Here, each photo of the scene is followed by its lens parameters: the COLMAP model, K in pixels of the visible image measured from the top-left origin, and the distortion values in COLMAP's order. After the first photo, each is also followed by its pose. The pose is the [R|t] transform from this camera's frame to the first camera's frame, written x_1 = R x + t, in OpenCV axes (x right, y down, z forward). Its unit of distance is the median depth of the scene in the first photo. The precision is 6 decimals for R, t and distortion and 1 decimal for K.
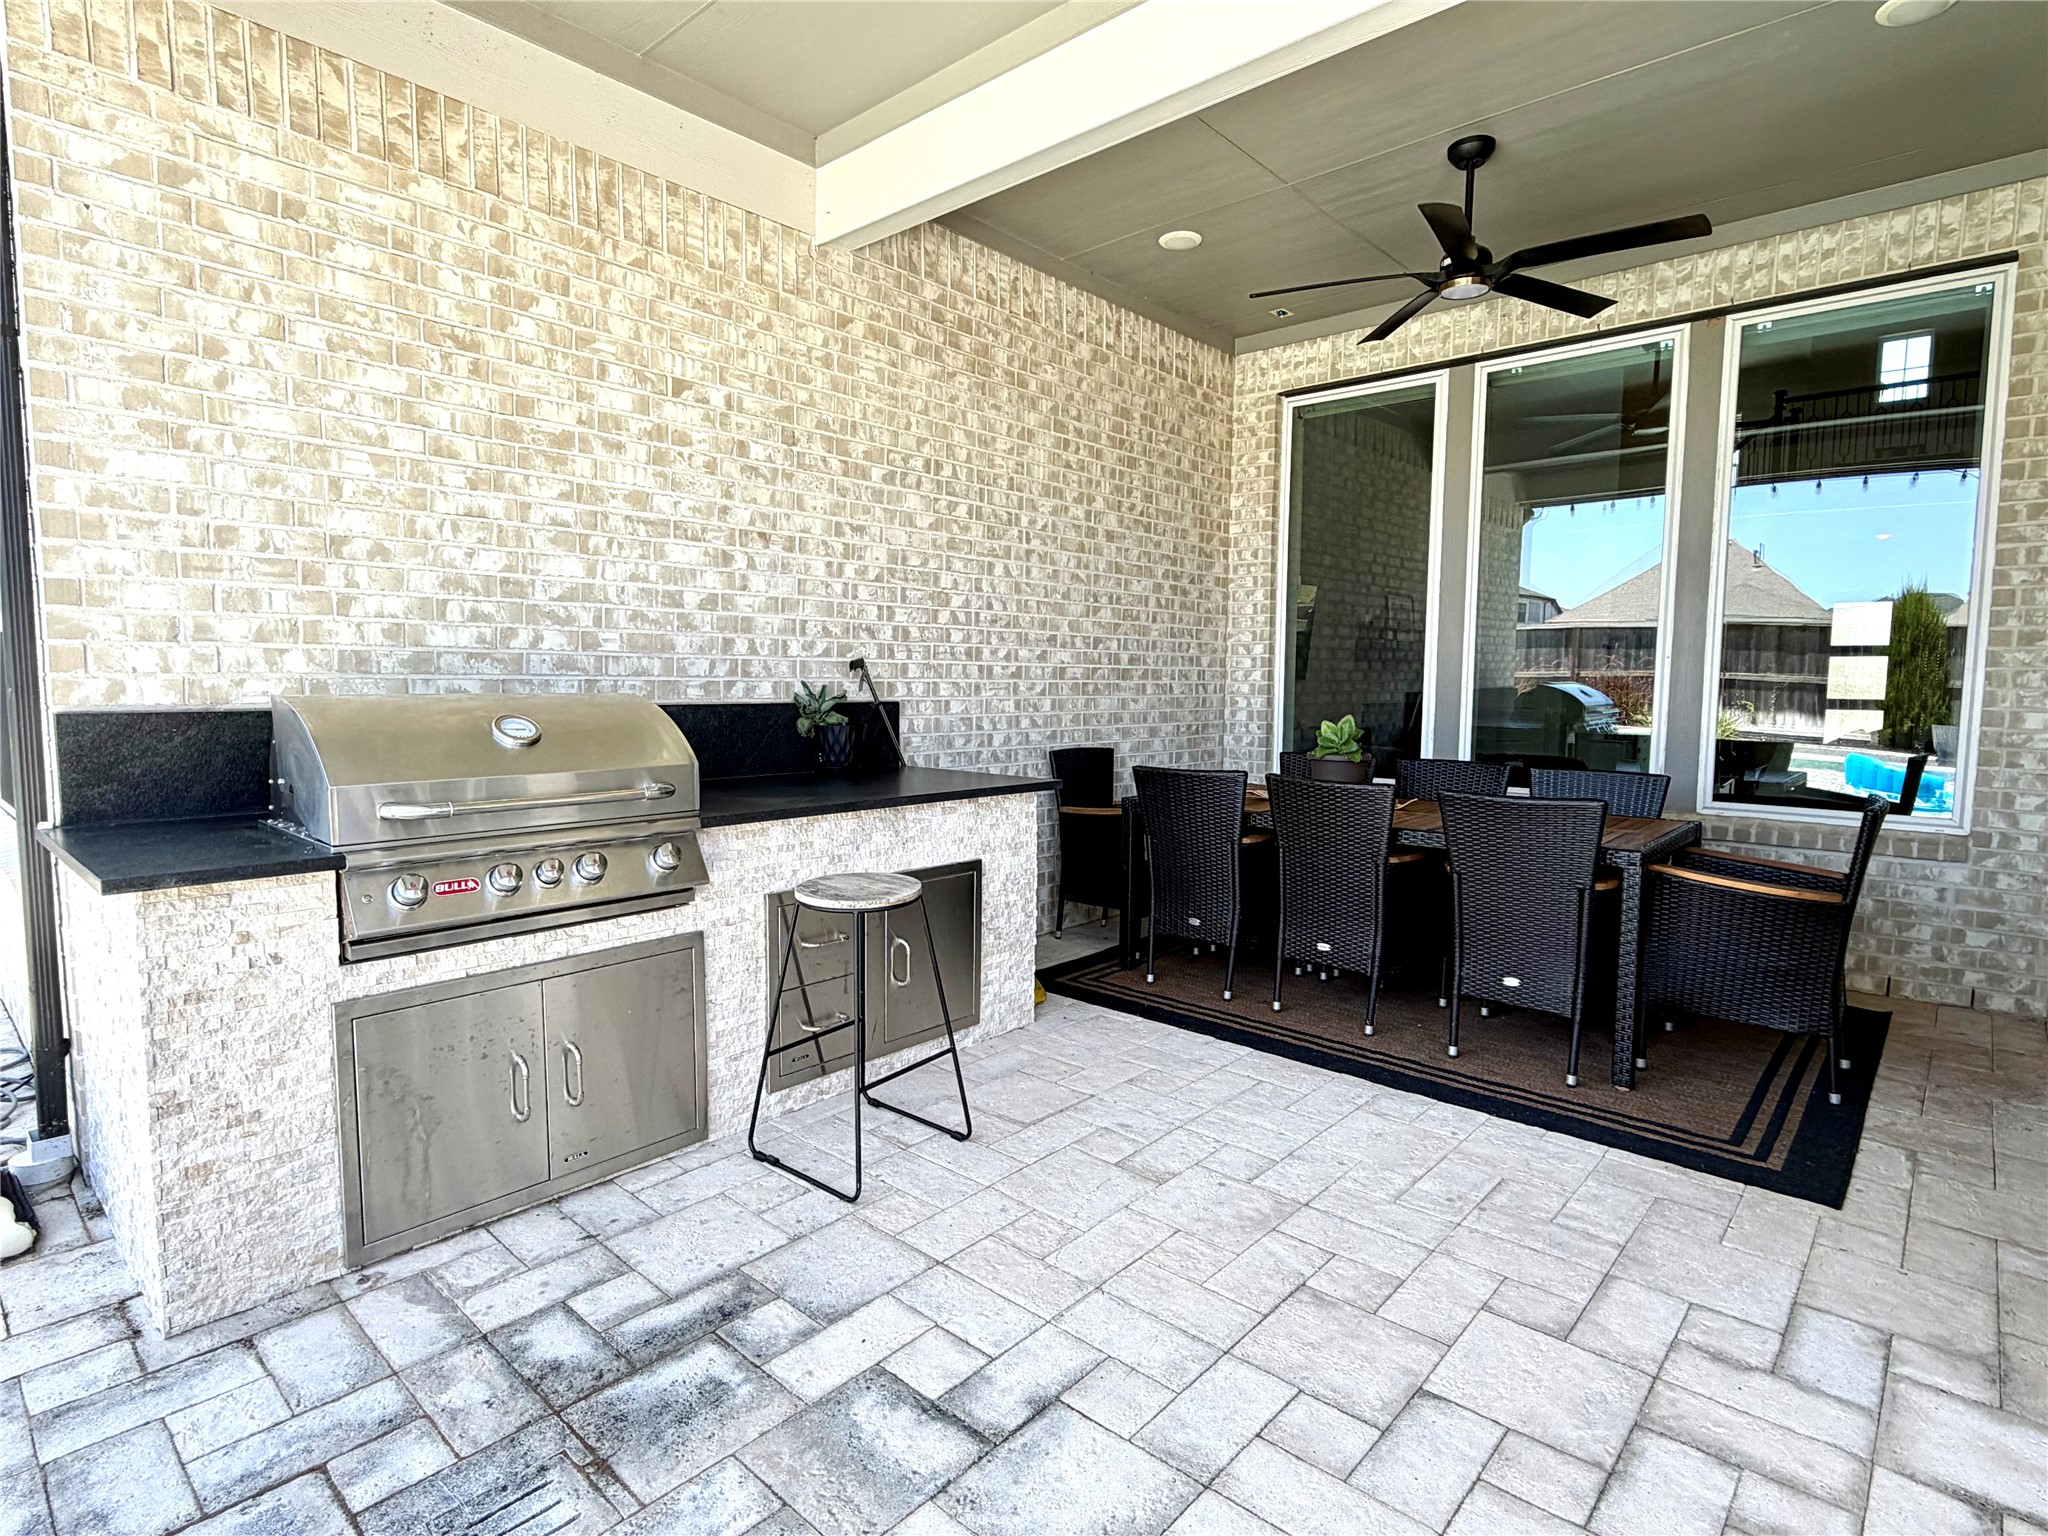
lens RADIAL K [[1064.9, 0, 1019.4], [0, 1064.9, 770.0], [0, 0, 1]] dist [0.000485, -0.000111]
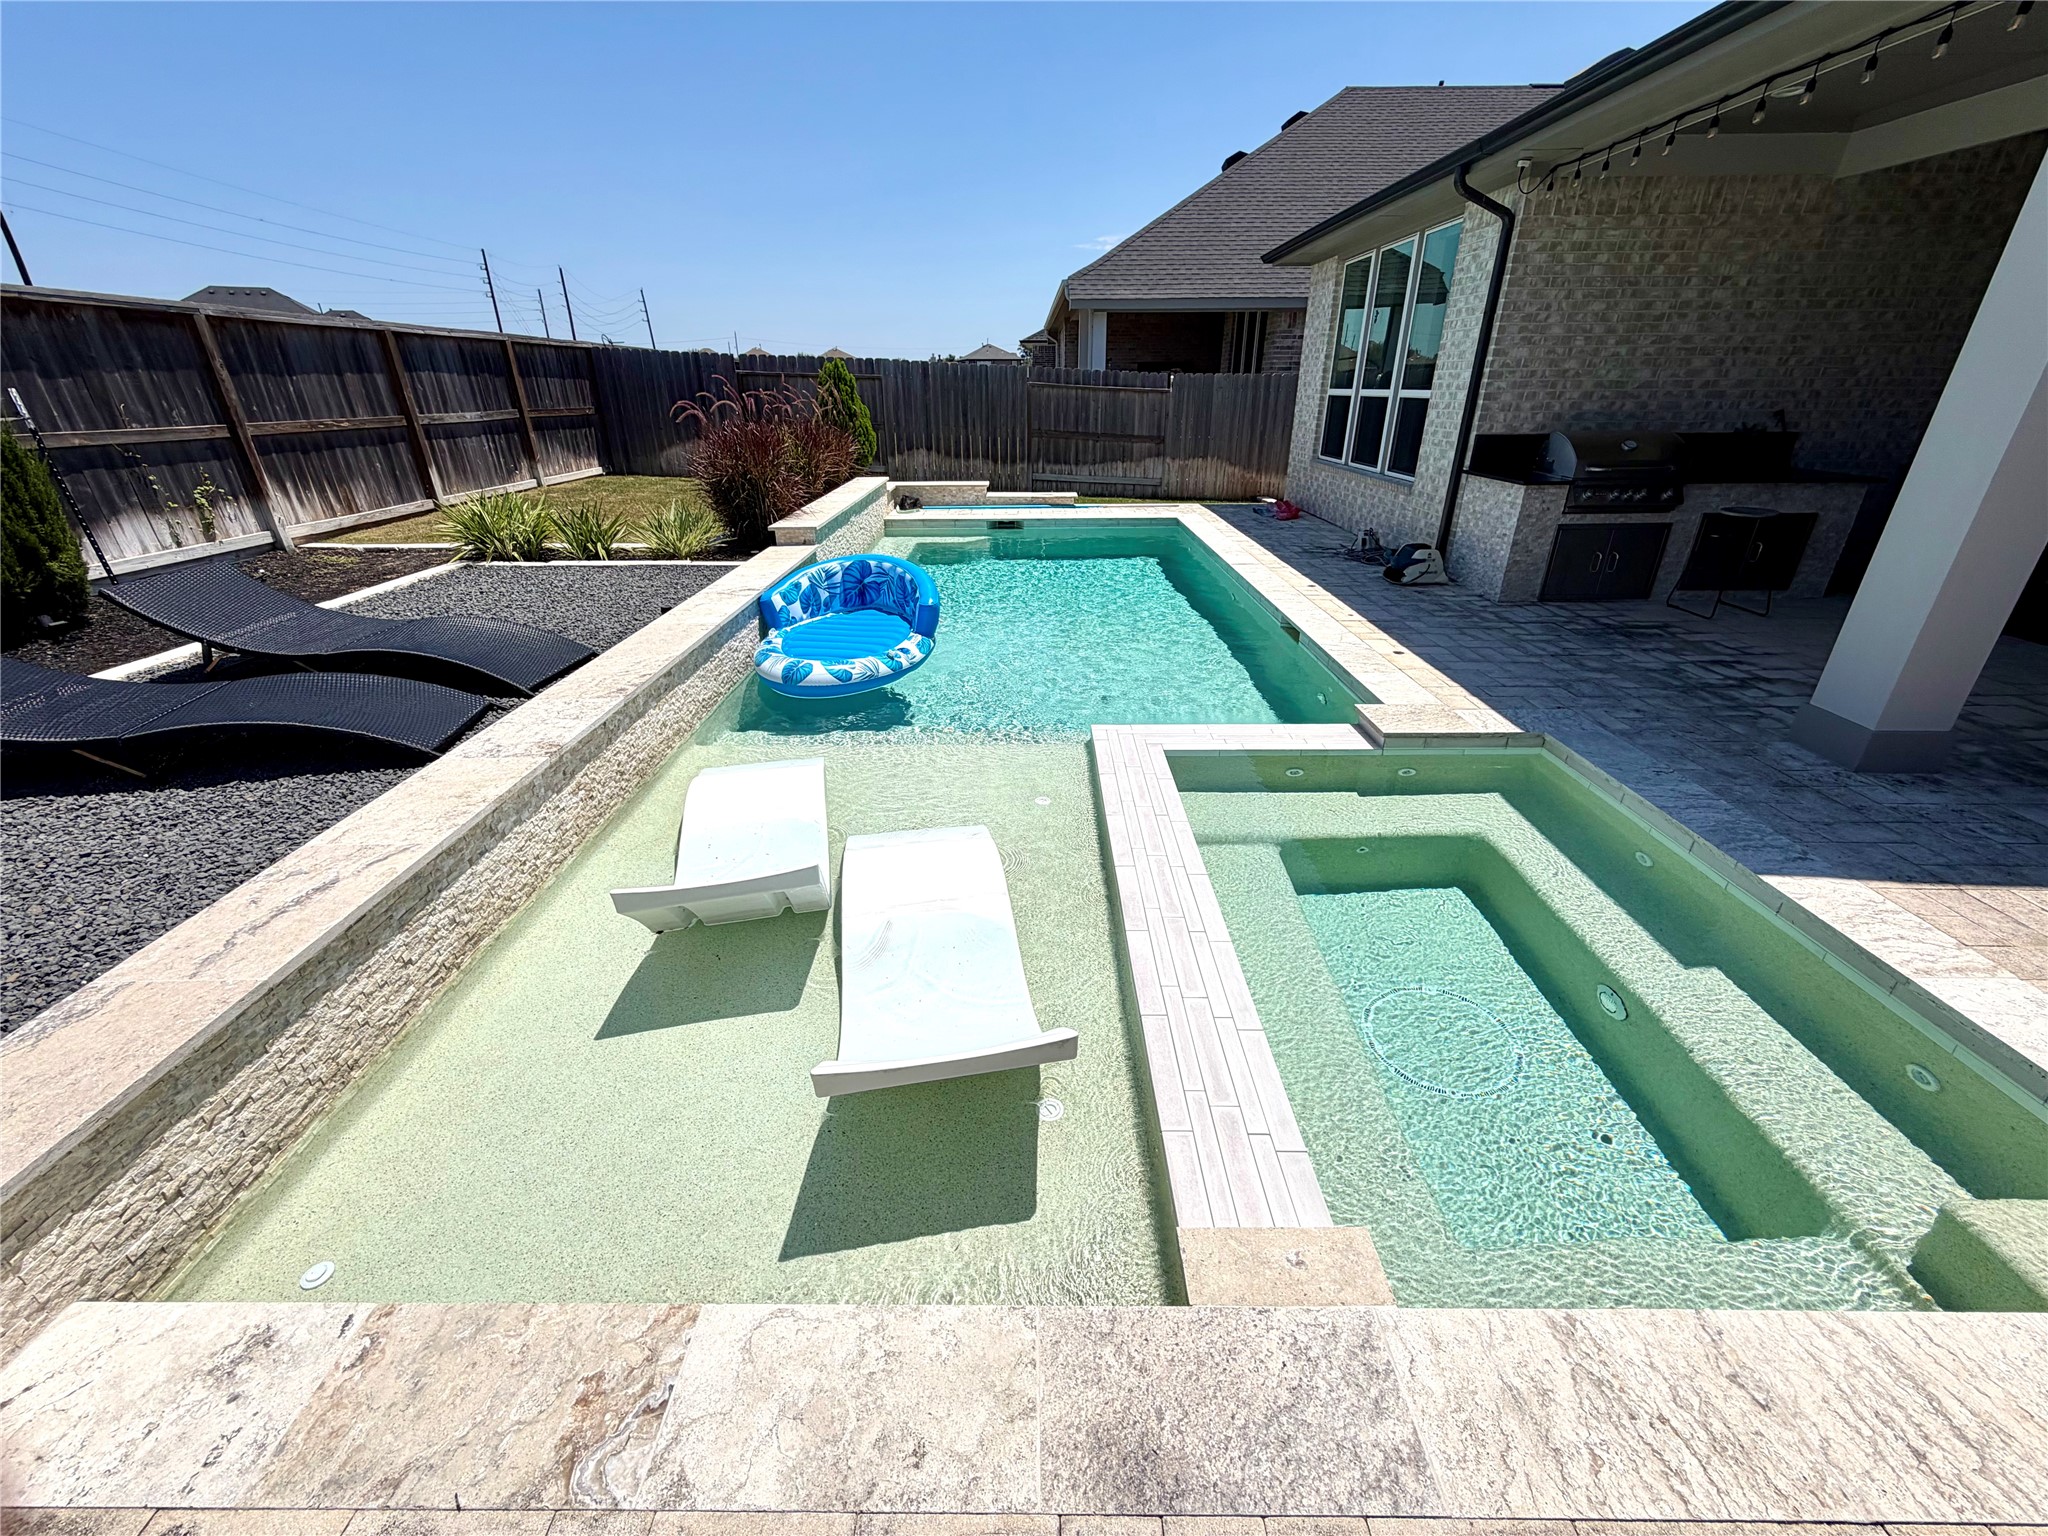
lens RADIAL K [[822.6, 0, 1015.4], [0, 822.6, 768.7], [0, 0, 1]] dist [-0.001540, 0.000685]
pose [[0.669077, 0.302703, -0.678754, 0.144241], [-0.050270, 0.929635, 0.365036, 0.033815], [0.741491, -0.210116, 0.637215, -1.234977]]
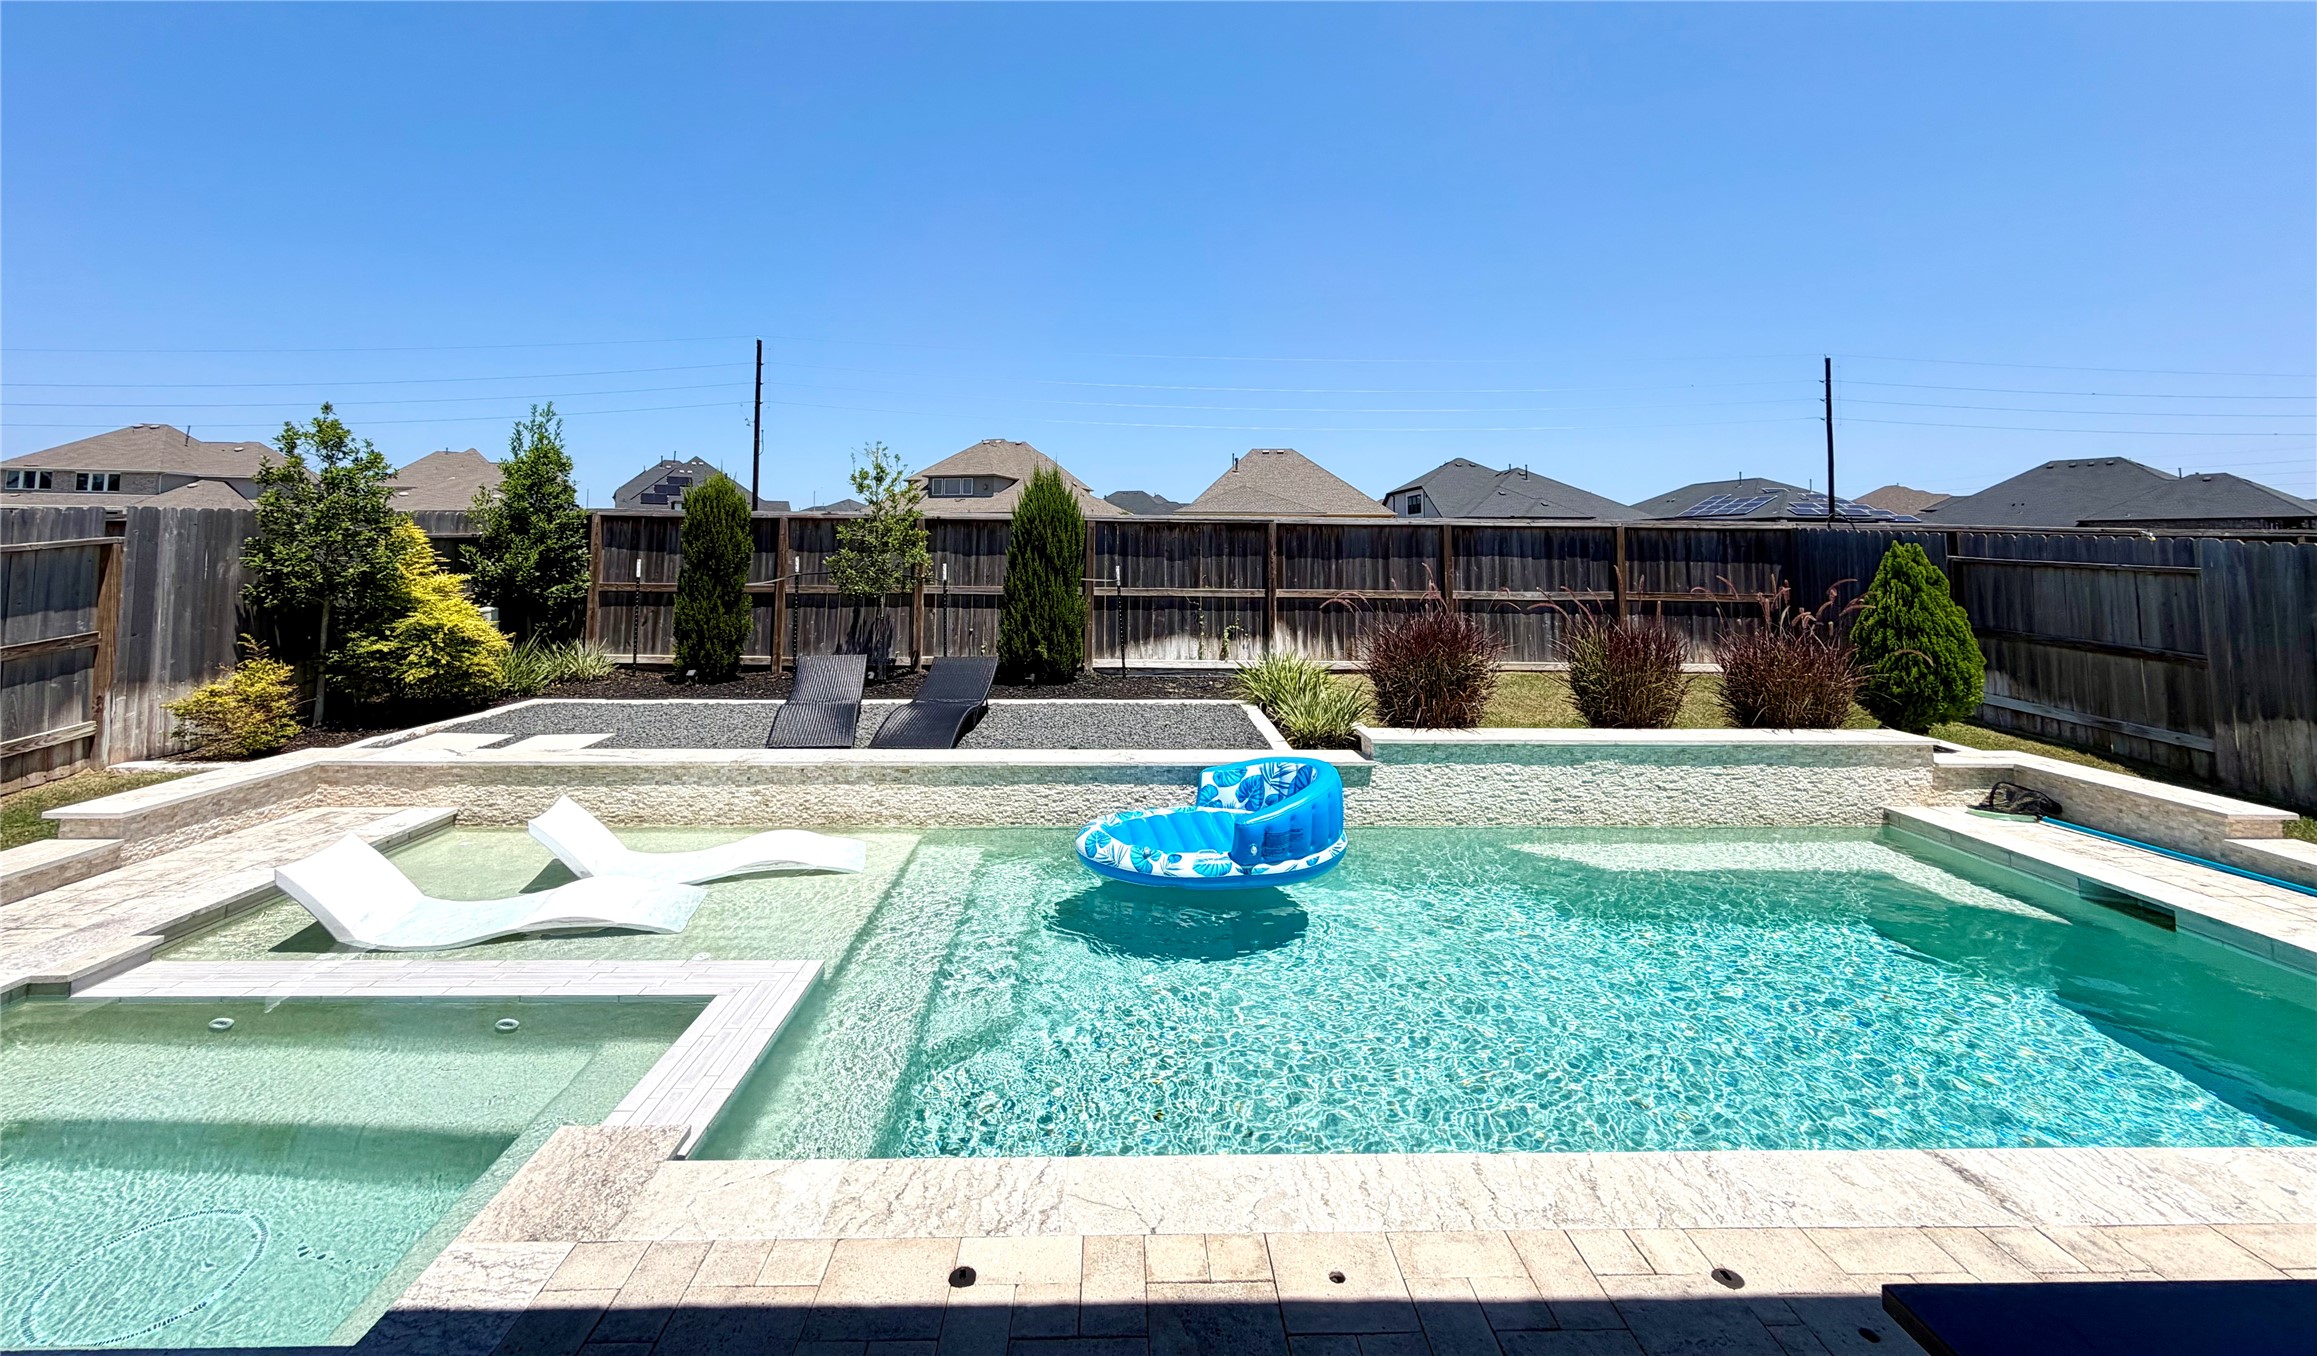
lens RADIAL K [[921.0, 0, 1152.3], [0, 921.0, 661.3], [0, 0, 1]] dist [0.003272, 0.000074]
pose [[-0.711422, 0.068472, -0.699421, -0.097623], [-0.074792, 0.982213, 0.172232, -0.155682], [0.698773, 0.174841, -0.693647, 0.423043]]
